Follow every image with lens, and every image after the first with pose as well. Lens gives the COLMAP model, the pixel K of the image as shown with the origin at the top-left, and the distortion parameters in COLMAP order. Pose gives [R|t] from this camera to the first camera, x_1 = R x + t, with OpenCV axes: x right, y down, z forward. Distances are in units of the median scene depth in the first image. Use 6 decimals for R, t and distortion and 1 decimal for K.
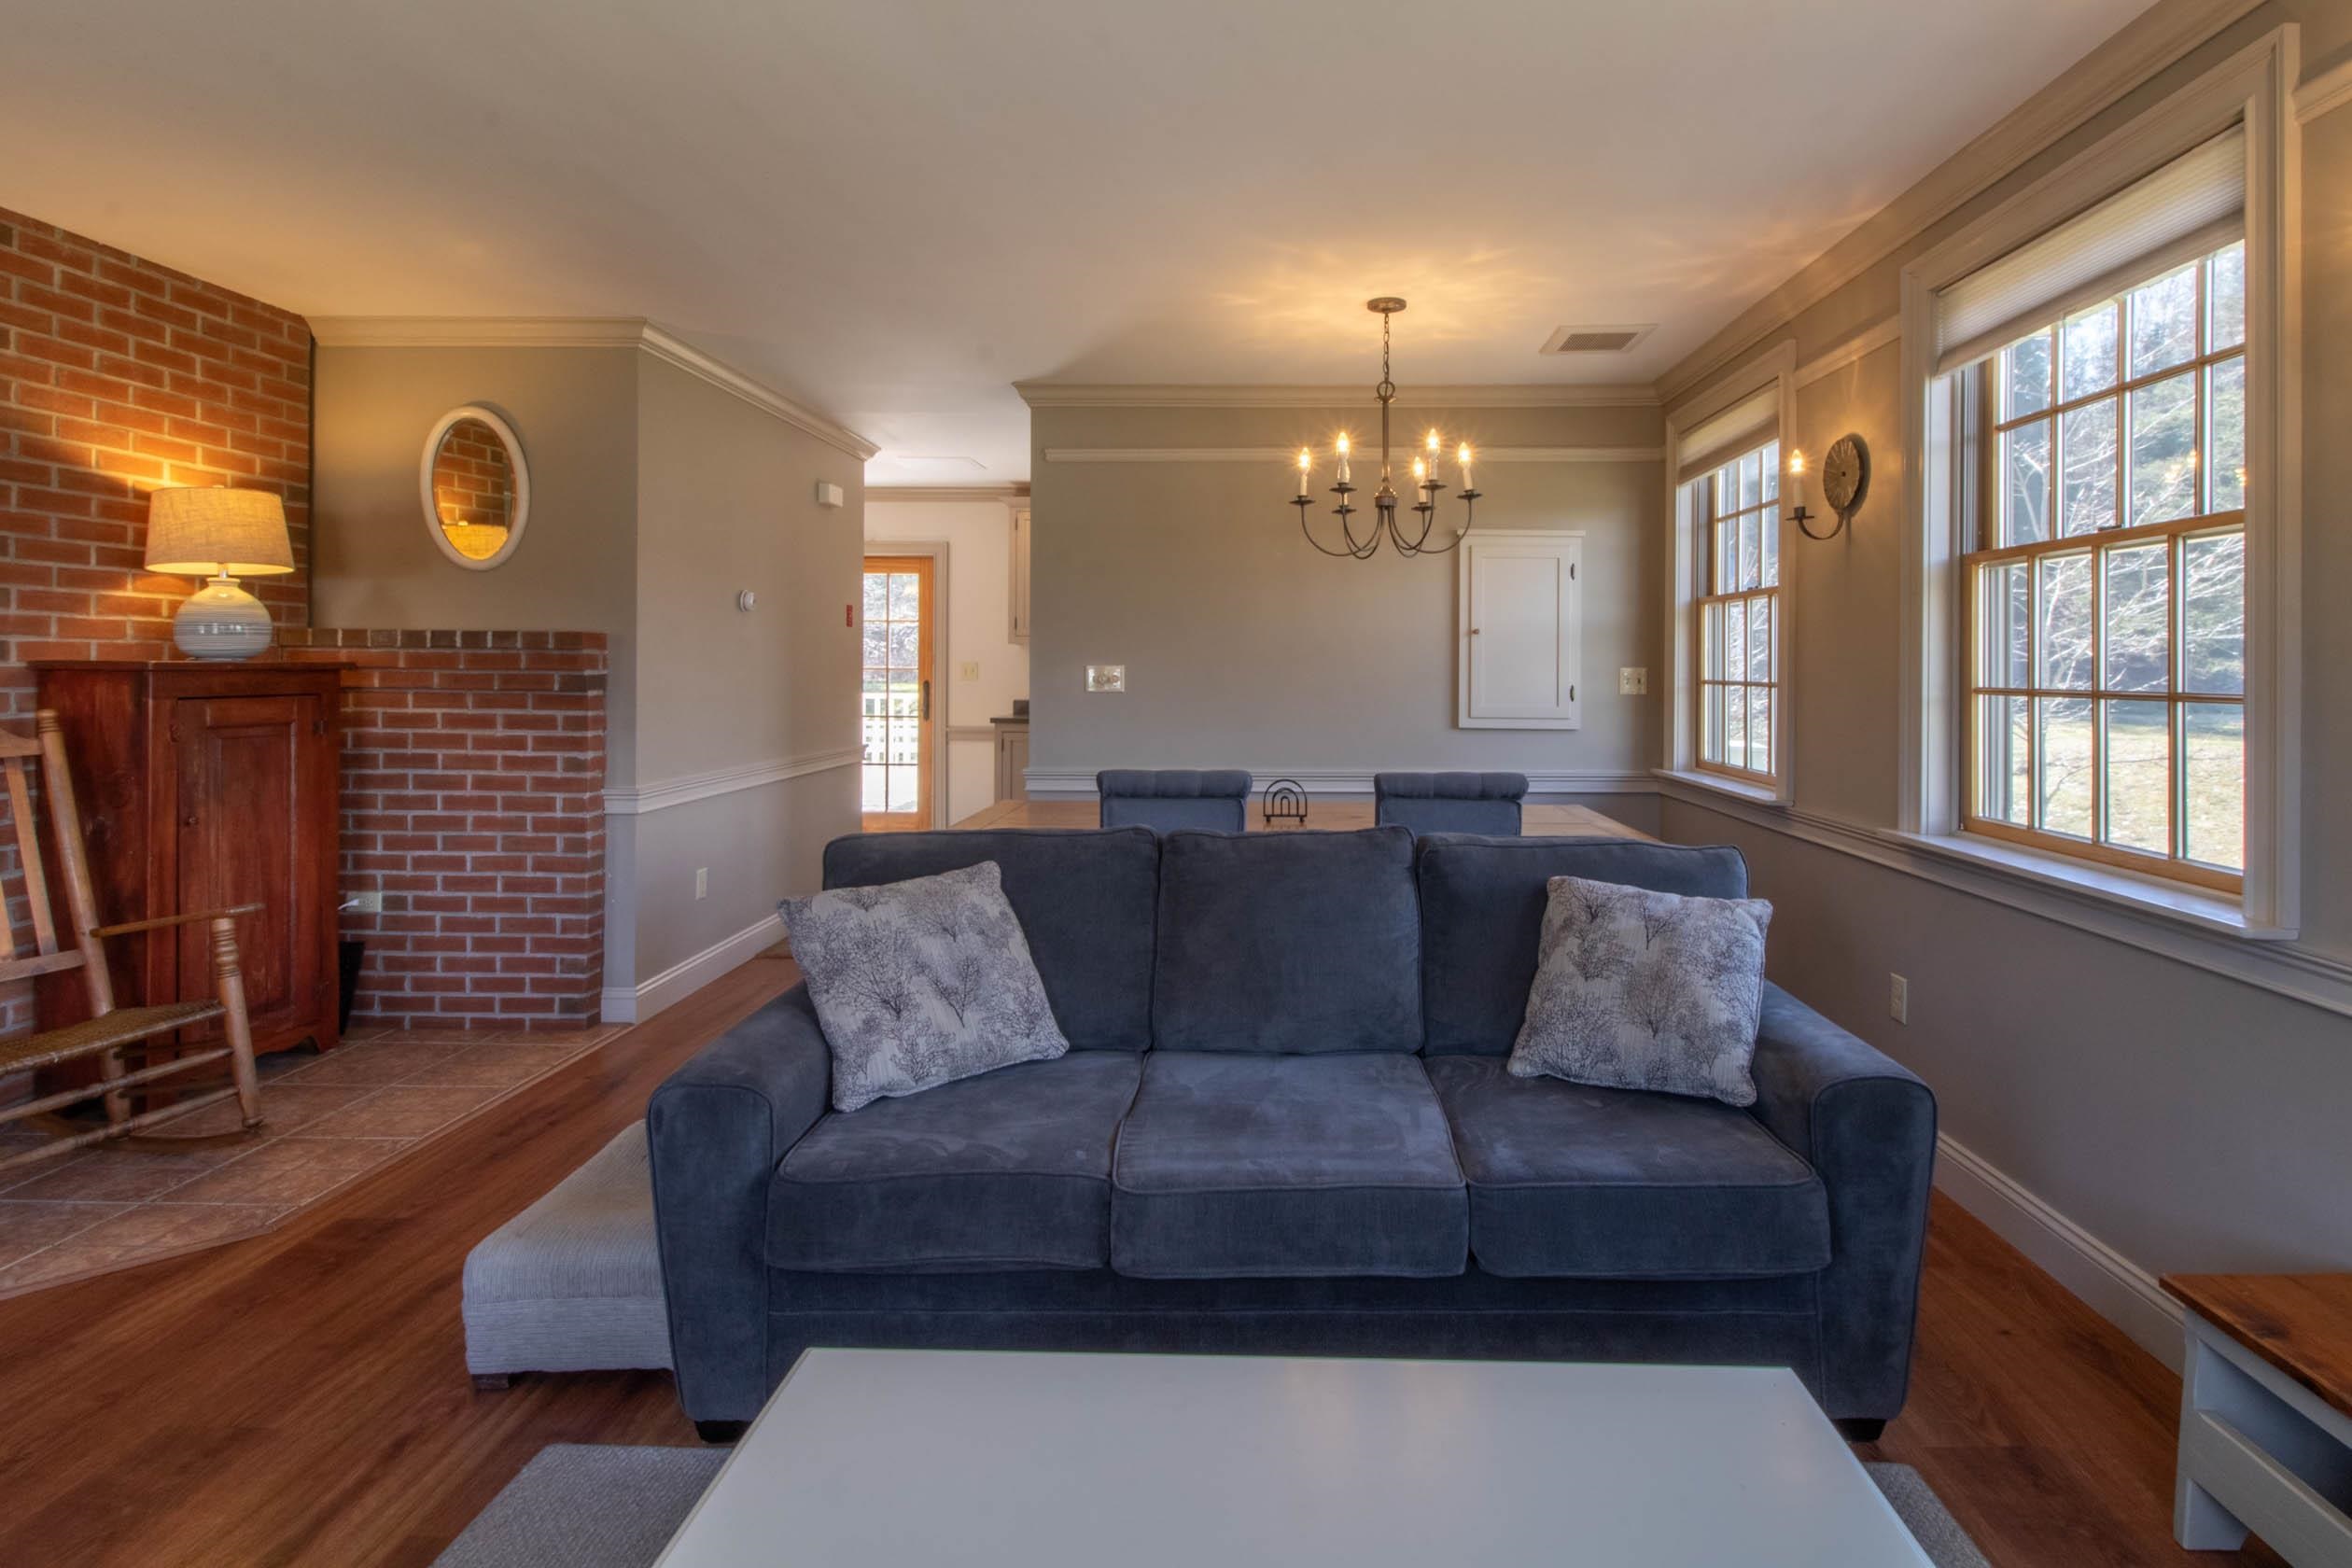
lens RADIAL K [[1098.2, 0, 1183.7], [0, 1098.2, 662.5], [0, 0, 1]] dist [-0.004898, -0.000520]
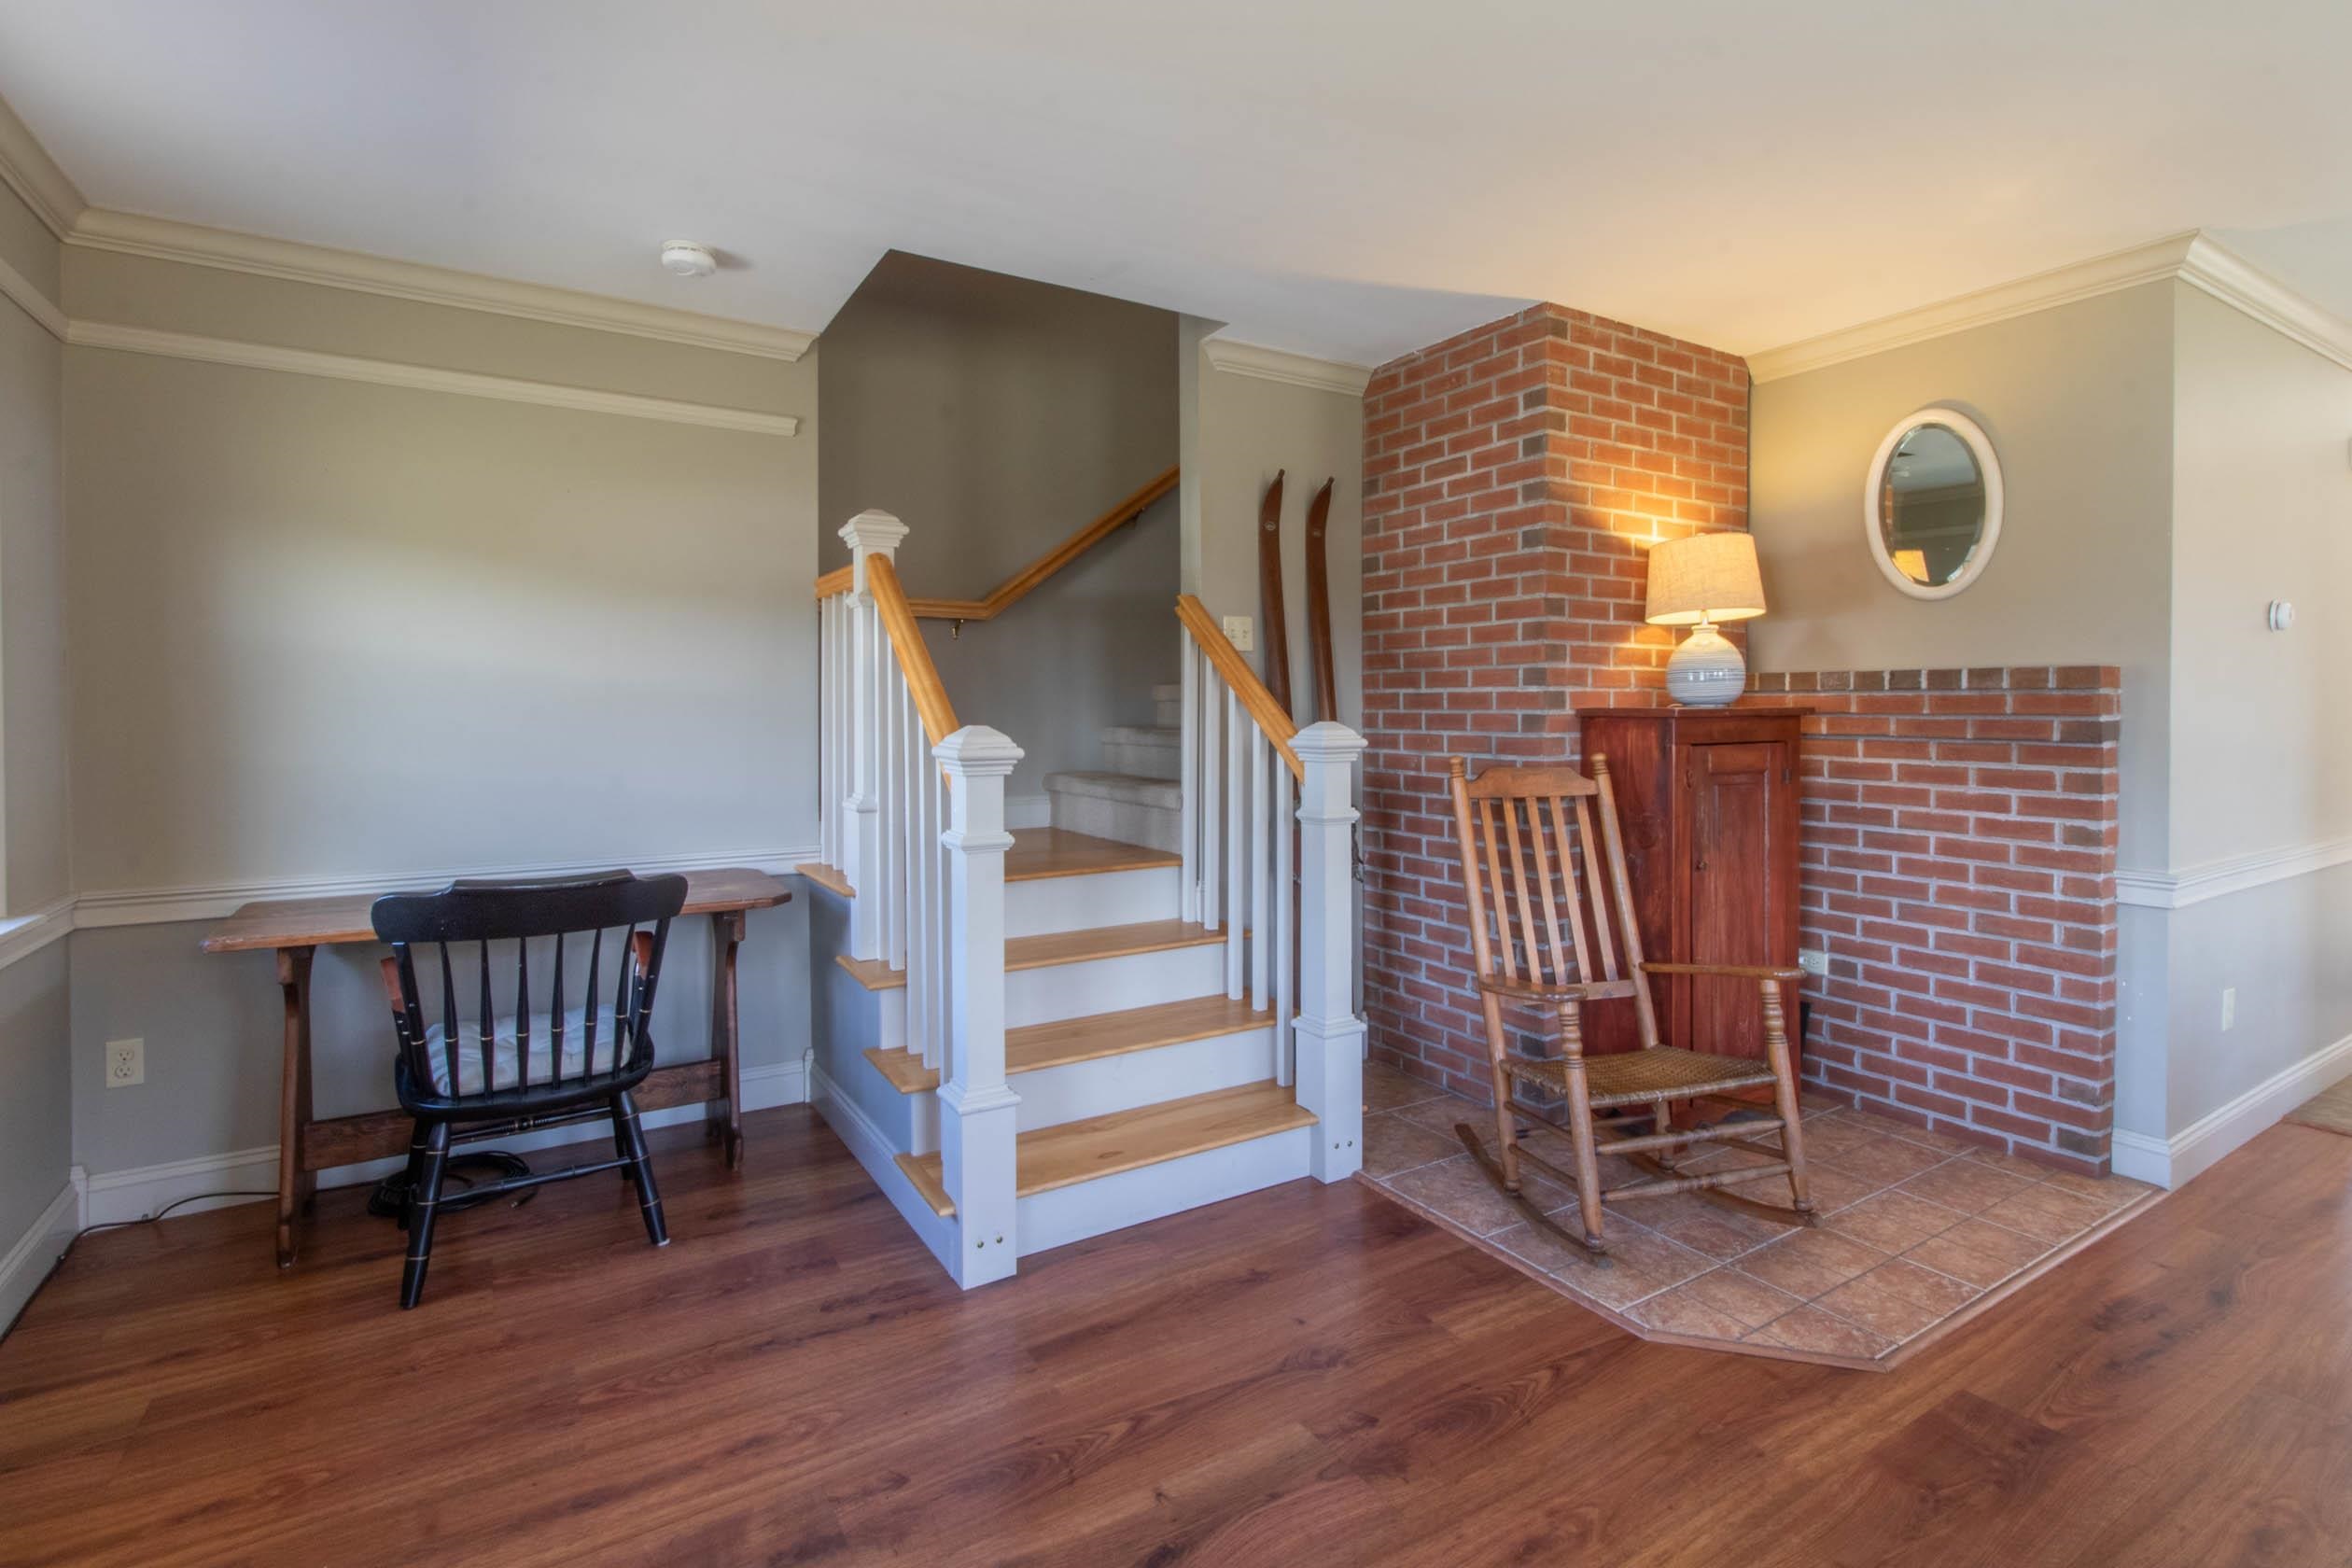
lens RADIAL K [[1098.2, 0, 1197.0], [0, 1098.2, 718.0], [0, 0, 1]] dist [-0.004898, -0.000520]
pose [[0.533151, -0.000038, -0.846020, -0.234893], [0.010290, 0.999926, 0.006440, -0.002600], [0.845958, -0.012139, 0.533112, 0.052944]]
